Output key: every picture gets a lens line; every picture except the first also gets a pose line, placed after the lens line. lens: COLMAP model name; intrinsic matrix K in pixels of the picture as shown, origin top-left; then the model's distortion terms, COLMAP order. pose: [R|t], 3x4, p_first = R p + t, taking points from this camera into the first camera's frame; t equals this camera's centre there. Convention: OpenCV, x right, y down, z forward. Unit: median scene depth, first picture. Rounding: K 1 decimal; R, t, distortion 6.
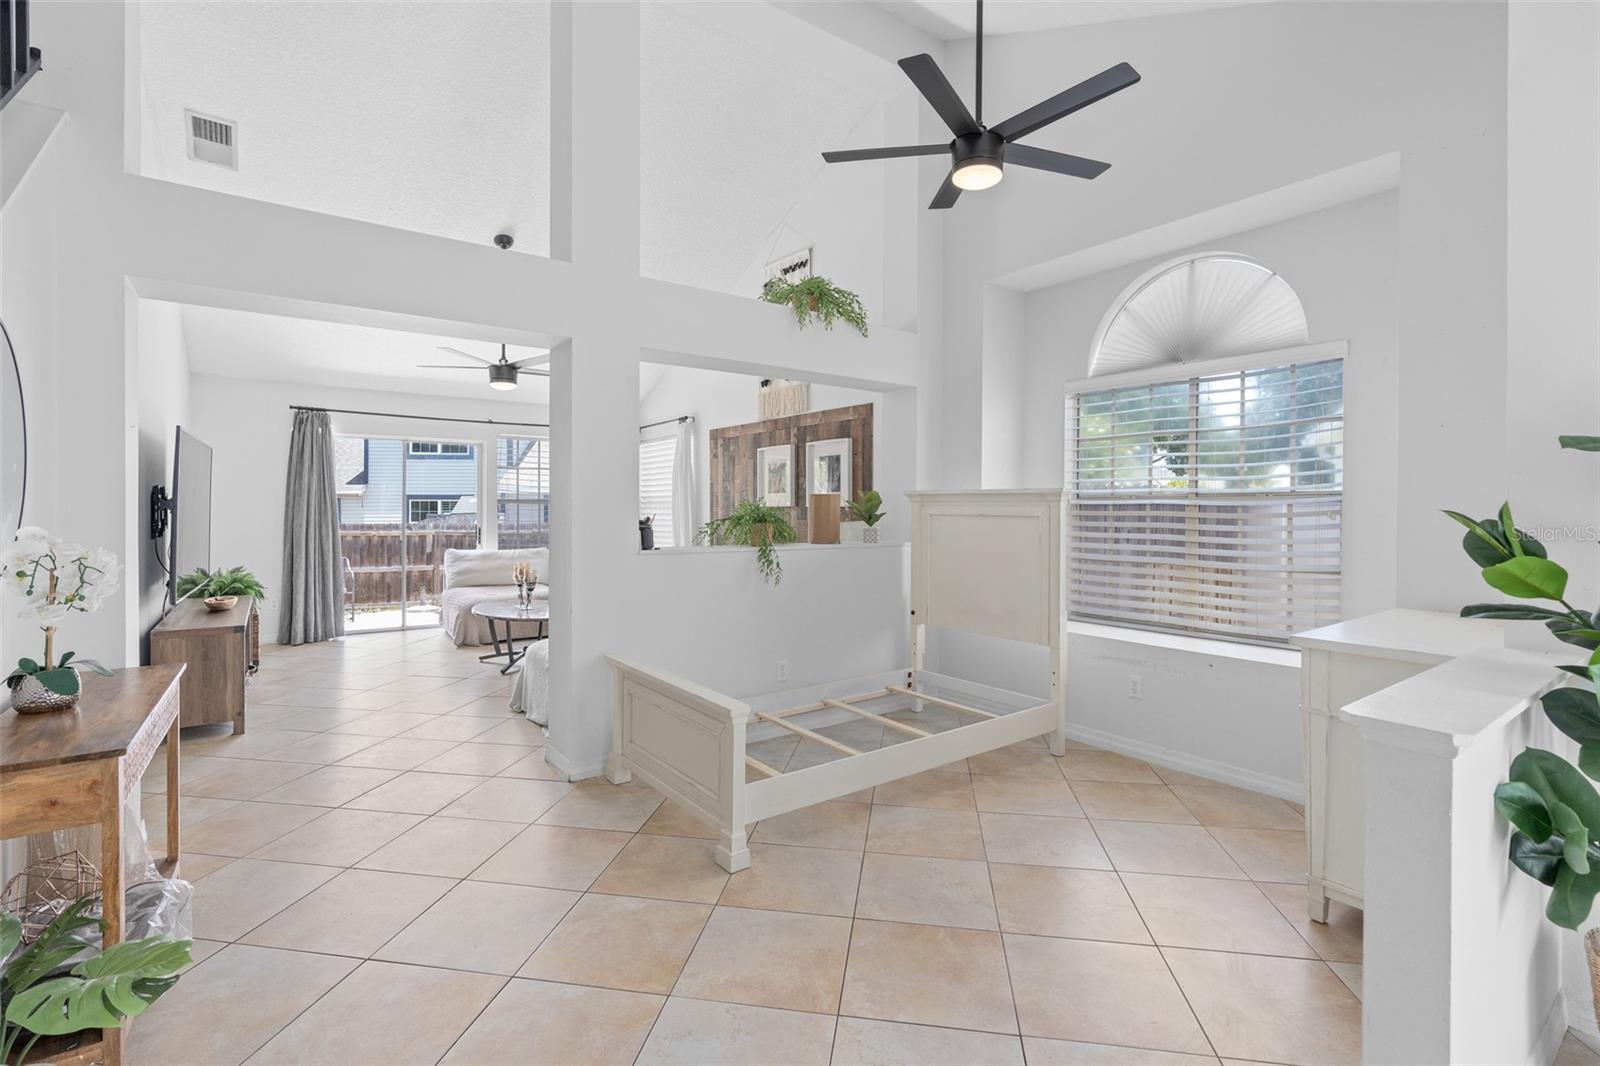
lens RADIAL K [[738.5, 0, 831.5], [0, 738.5, 510.9], [0, 0, 1]] dist [-0.000686, 0.000851]
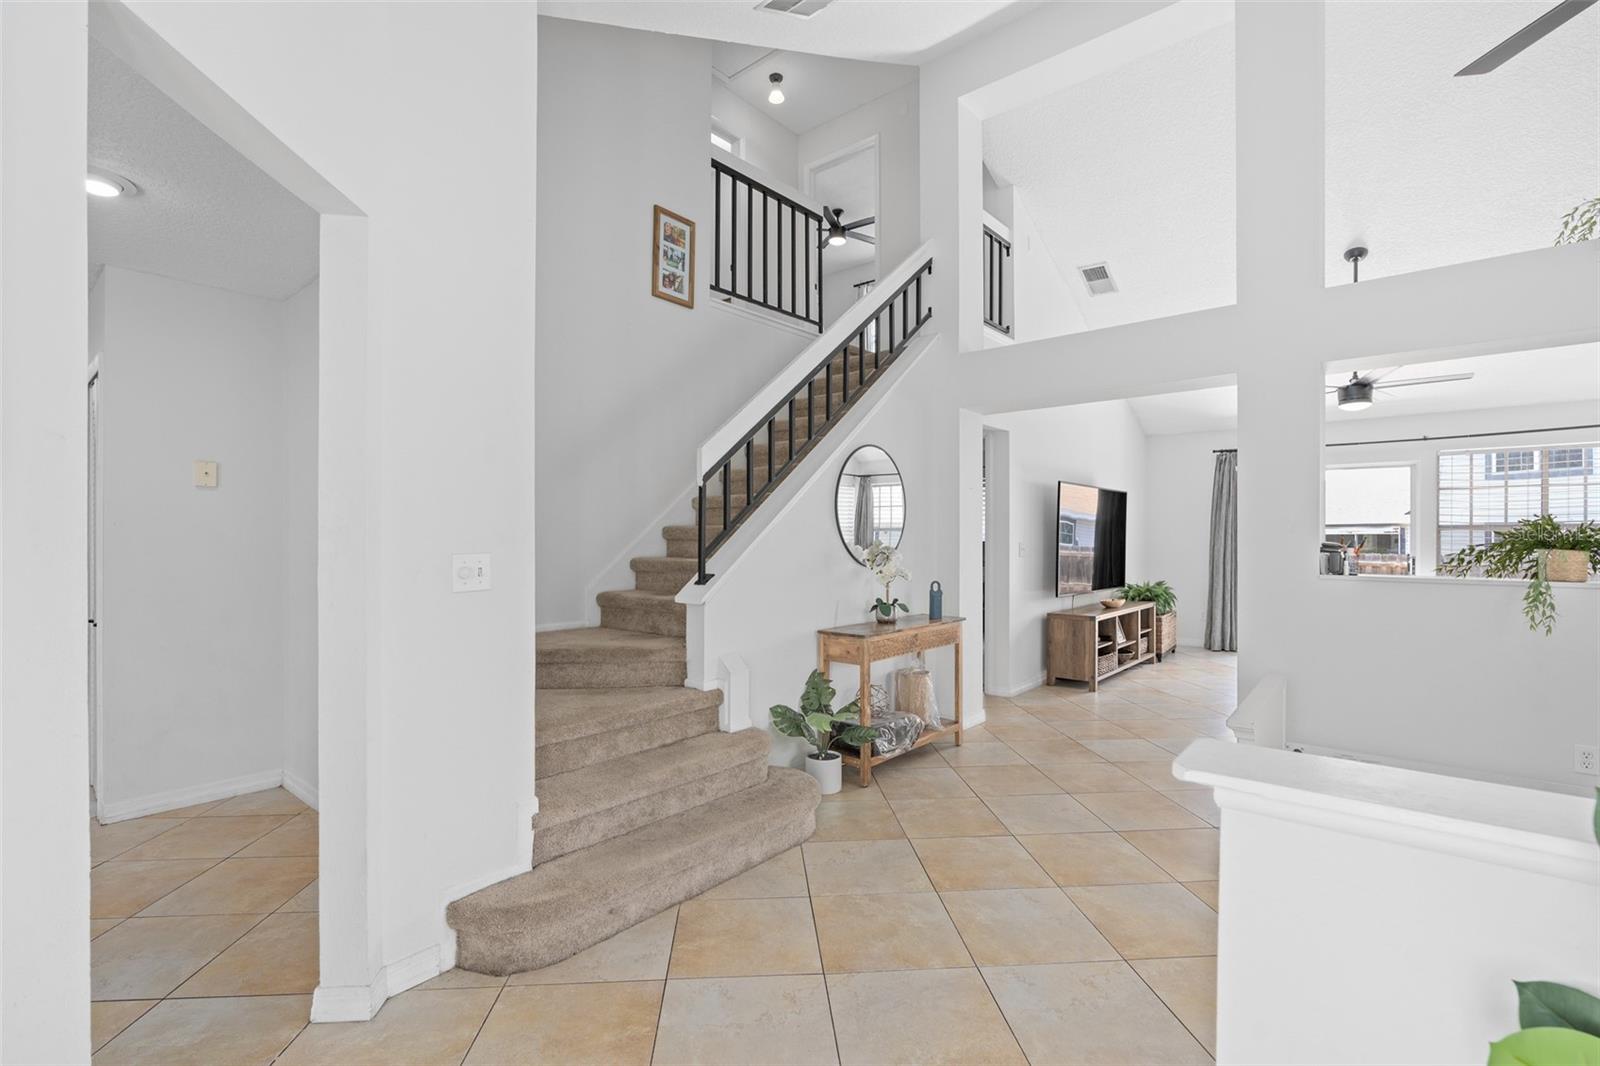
lens RADIAL K [[736.6, 0, 772.8], [0, 736.6, 533.9], [0, 0, 1]] dist [-0.000265, 0.000064]
pose [[0.206422, -0.009121, -0.978421, 0.414705], [-0.002791, 0.999947, -0.009911, 0.009830], [0.978459, 0.004776, 0.206386, 0.083730]]
